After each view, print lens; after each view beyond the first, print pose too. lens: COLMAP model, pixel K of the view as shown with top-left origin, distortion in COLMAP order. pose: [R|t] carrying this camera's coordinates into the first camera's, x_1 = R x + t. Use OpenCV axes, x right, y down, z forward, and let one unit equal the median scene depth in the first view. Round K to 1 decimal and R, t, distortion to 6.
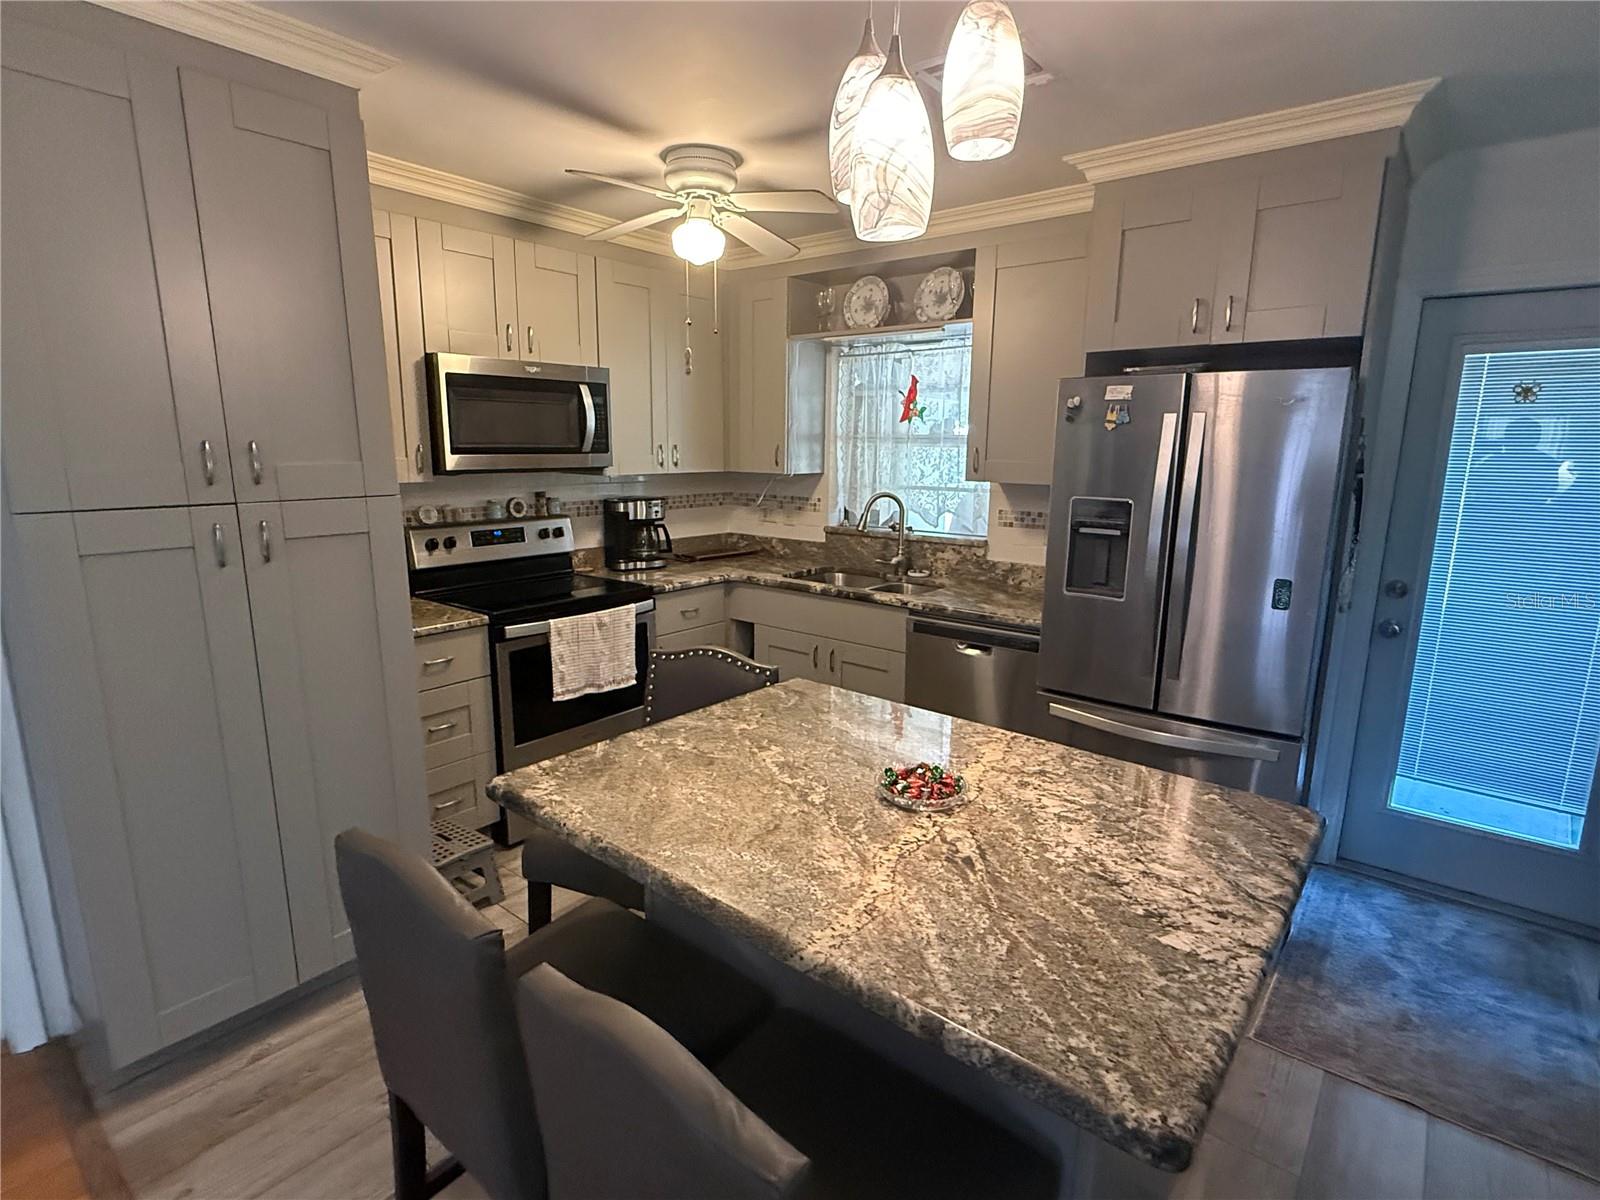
lens RADIAL K [[812.3, 0, 800.0], [0, 812.3, 600.0], [0, 0, 1]] dist [-0.000178, 0.000359]
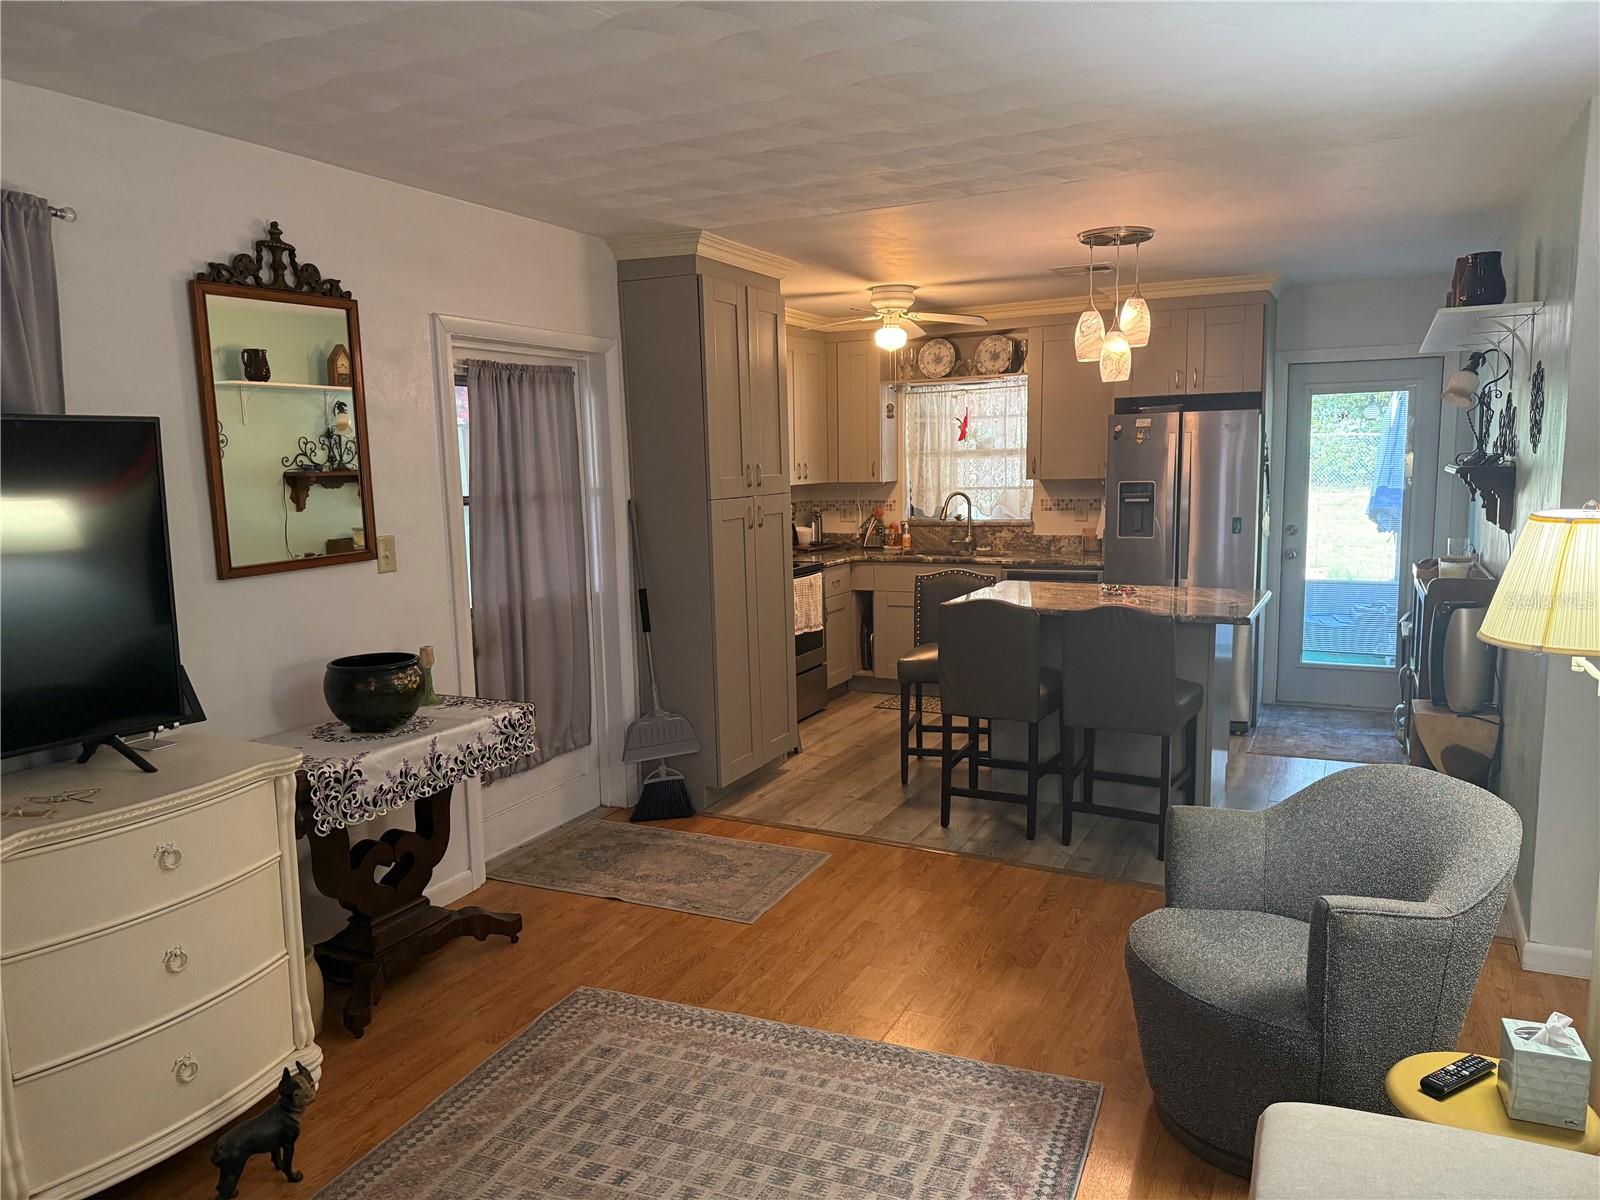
lens RADIAL K [[1112.9, 0, 795.0], [0, 1112.9, 624.5], [0, 0, 1]] dist [0.040779, -0.000605]
pose [[0.975349, -0.063136, 0.211444, -0.590635], [0.073085, 0.996540, -0.039568, 0.150974], [-0.208214, 0.054046, 0.976589, -0.802521]]
